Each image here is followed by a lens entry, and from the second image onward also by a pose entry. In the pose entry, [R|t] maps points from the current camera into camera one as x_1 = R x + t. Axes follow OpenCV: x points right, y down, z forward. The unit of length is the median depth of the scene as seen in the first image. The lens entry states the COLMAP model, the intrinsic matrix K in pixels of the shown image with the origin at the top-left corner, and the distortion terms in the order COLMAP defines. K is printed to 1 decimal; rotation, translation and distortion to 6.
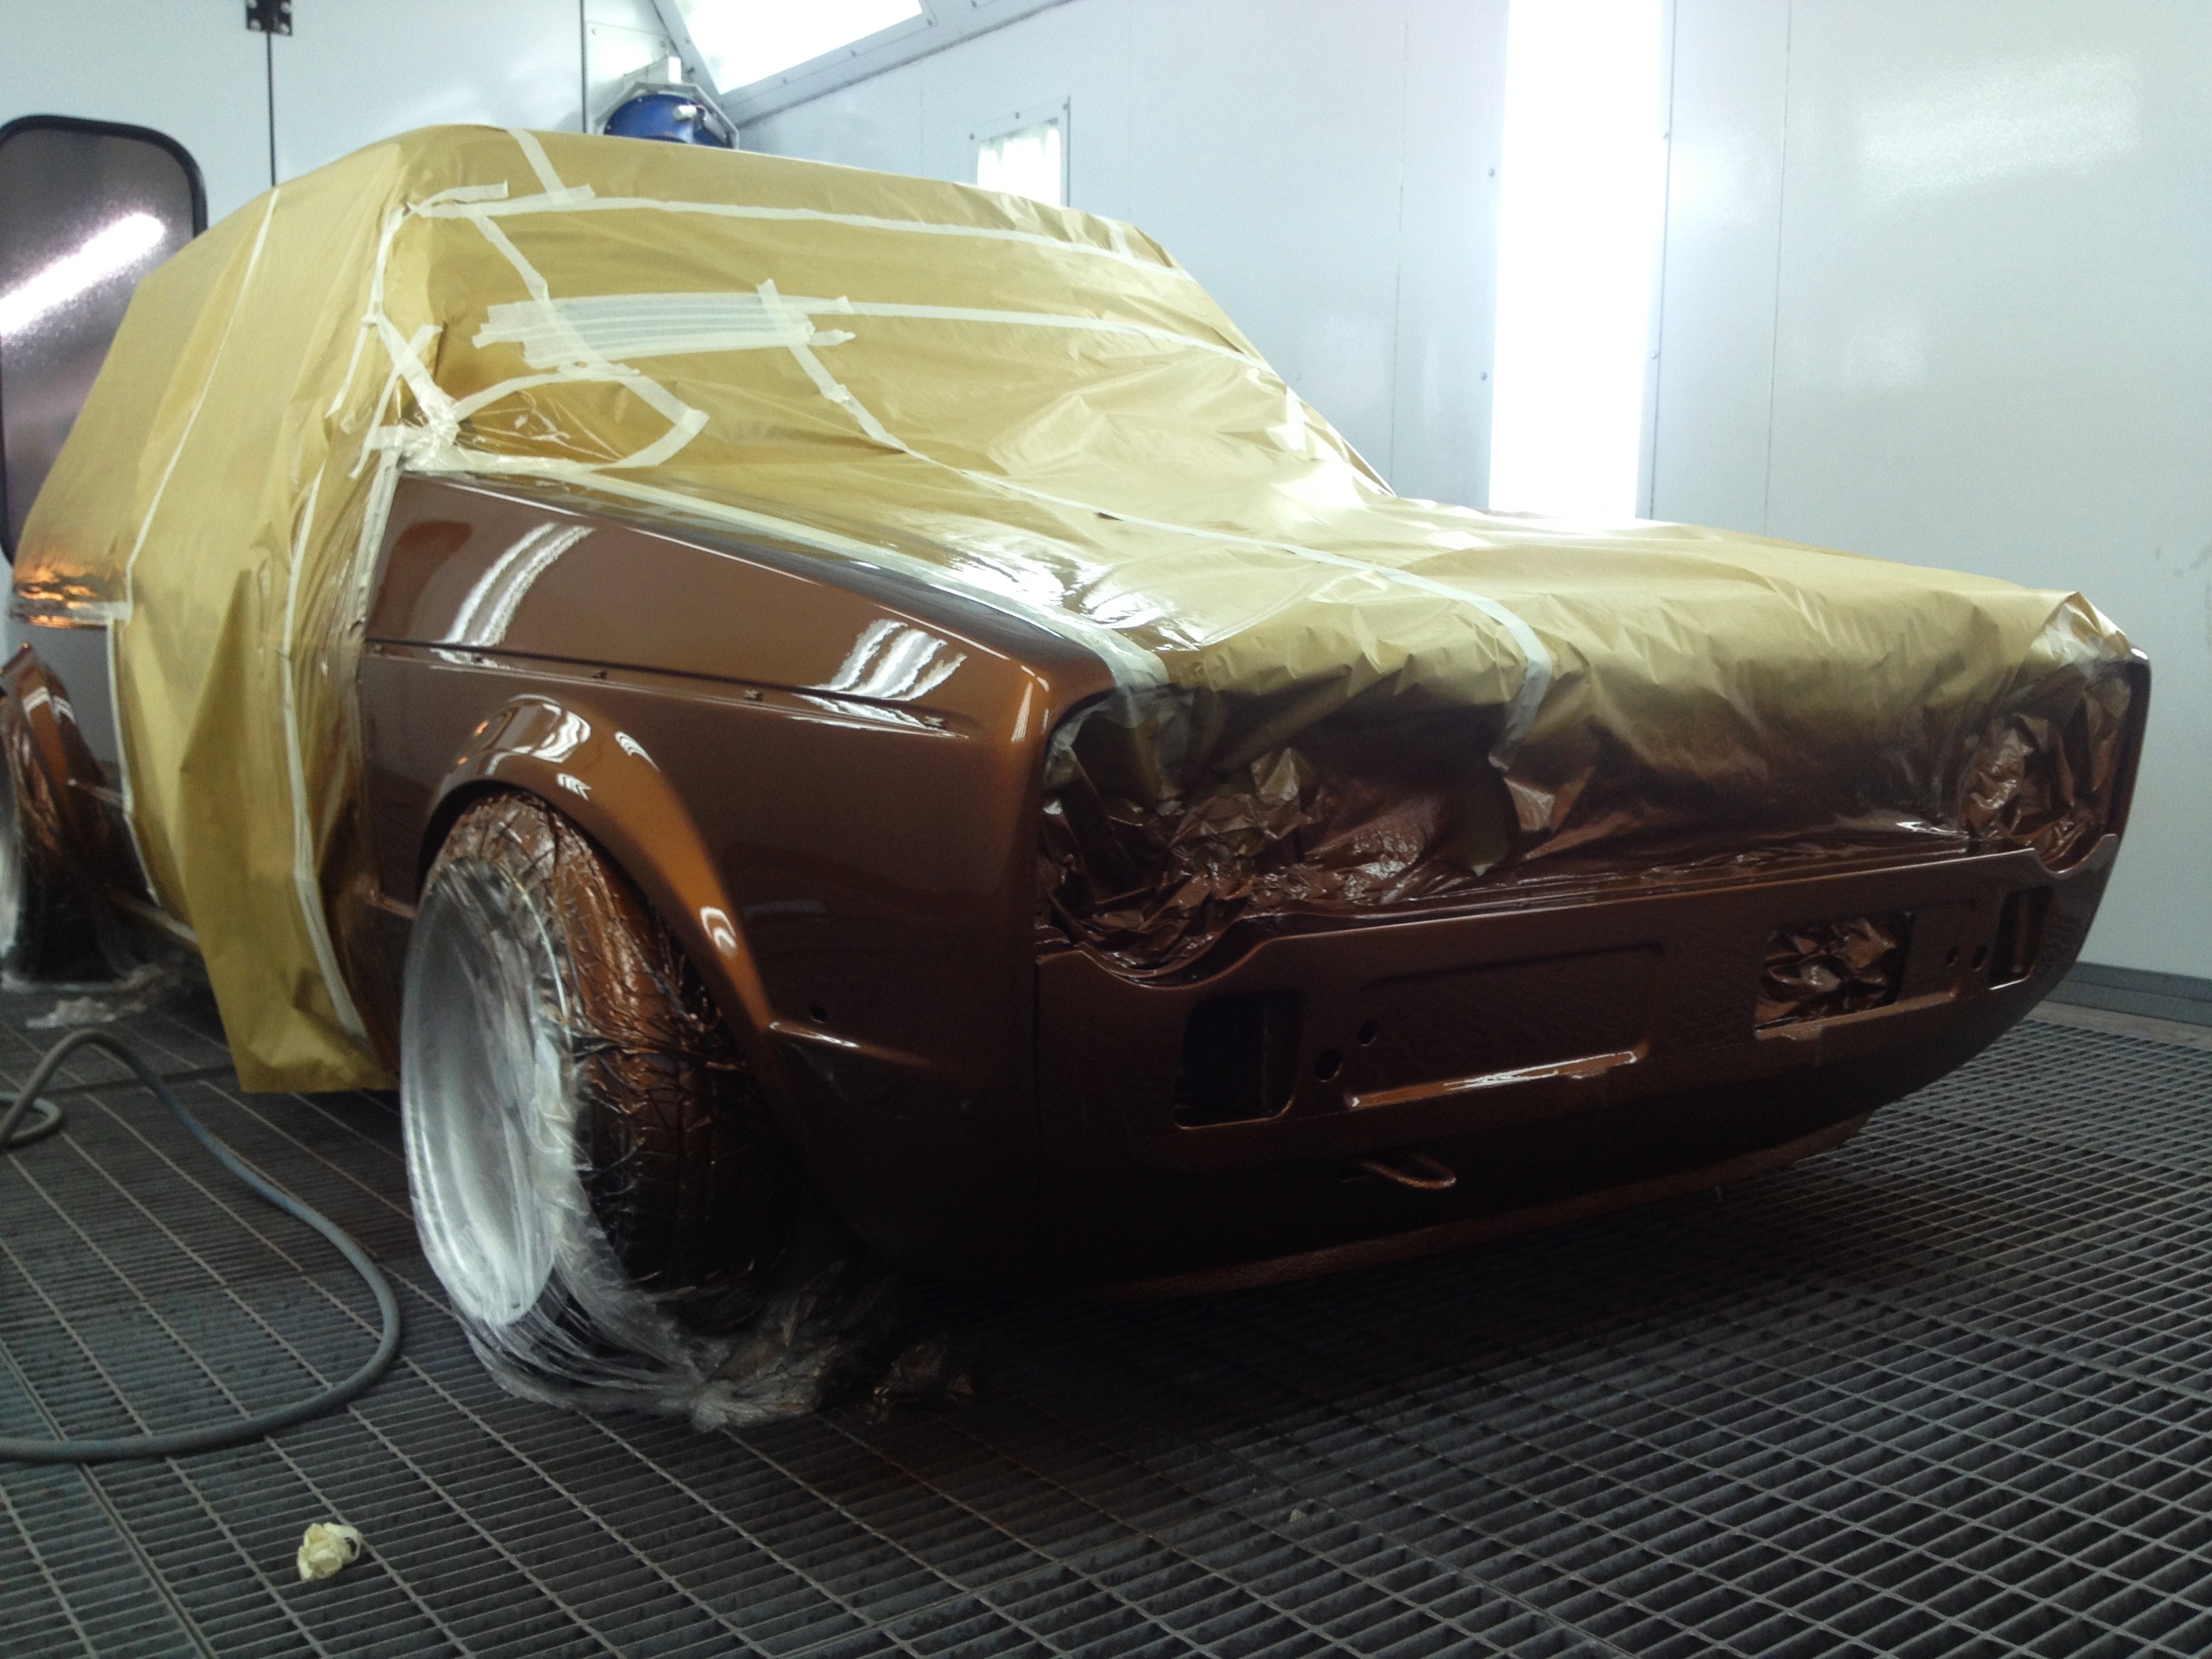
lens RADIAL K [[2096.2, 0, 1106.1], [0, 2096.2, 820.8], [0, 0, 1]] dist [0.115953, -0.306939]
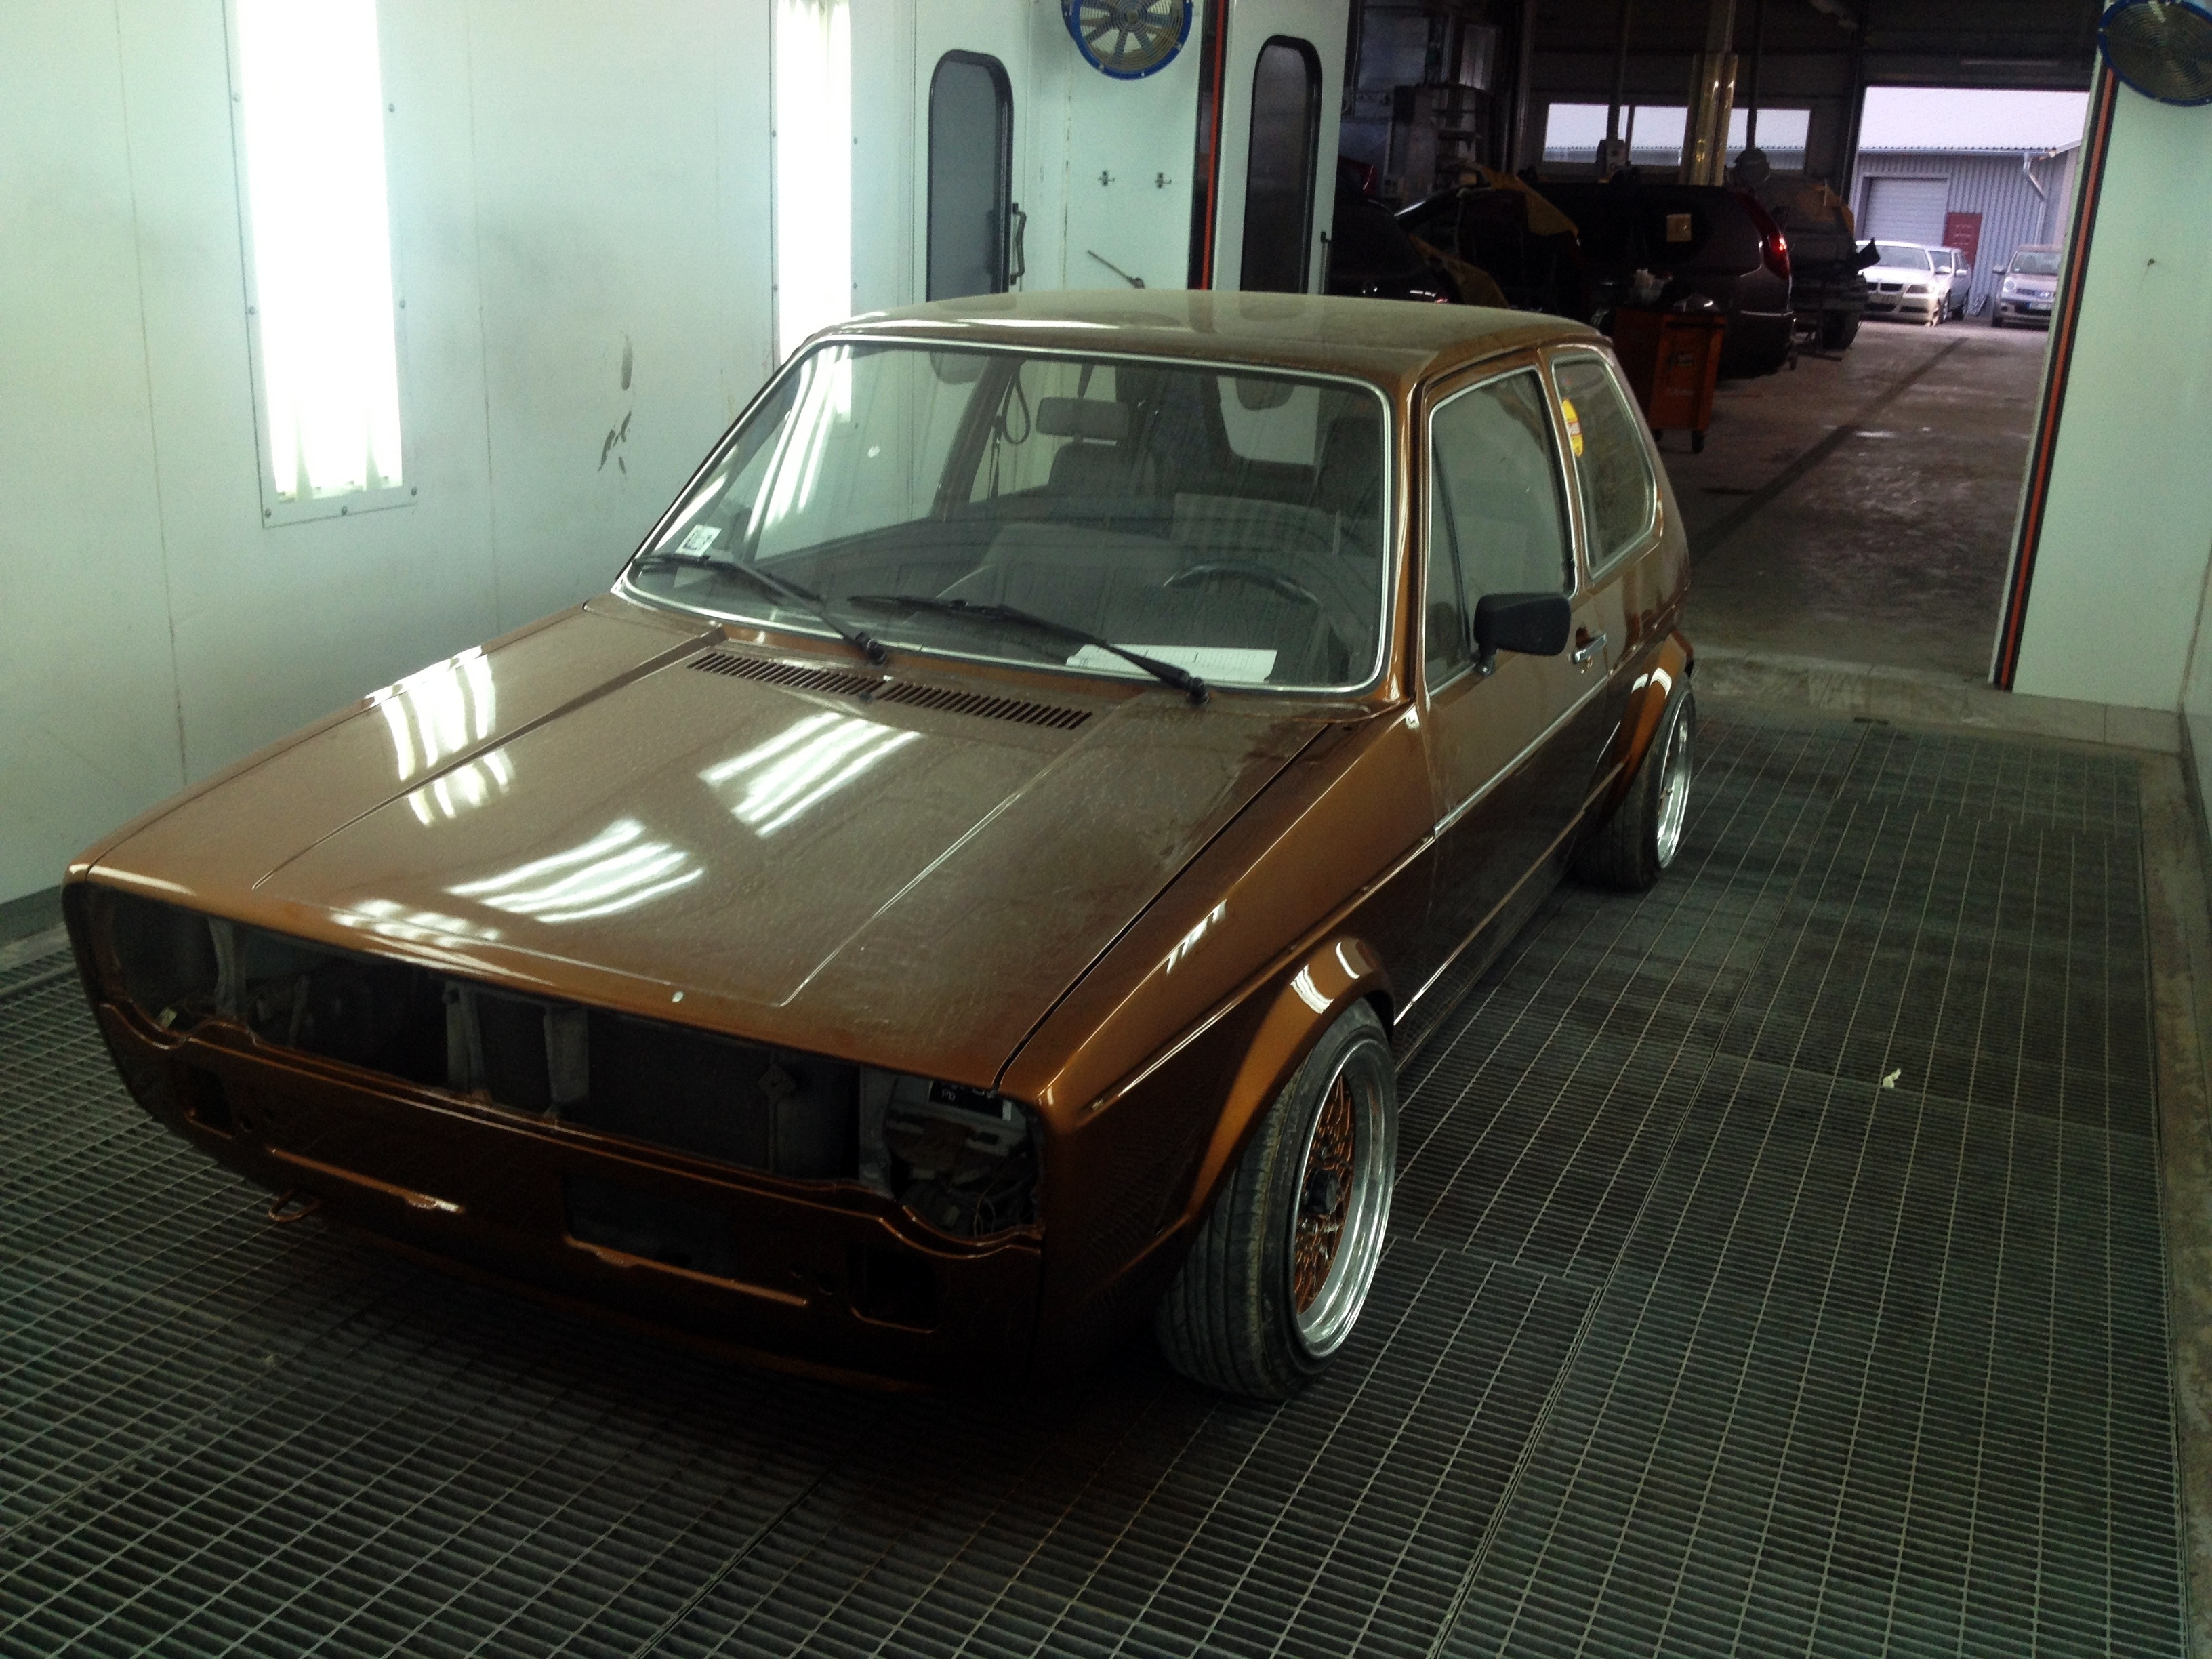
lens RADIAL K [[2096.2, 0, 1106.1], [0, 2096.2, 820.8], [0, 0, 1]] dist [0.115953, -0.306939]
pose [[0.474254, 0.265758, -0.839319, 1.663521], [-0.129747, 0.964039, 0.231936, -0.561805], [0.870775, -0.001098, 0.491680, 0.692209]]
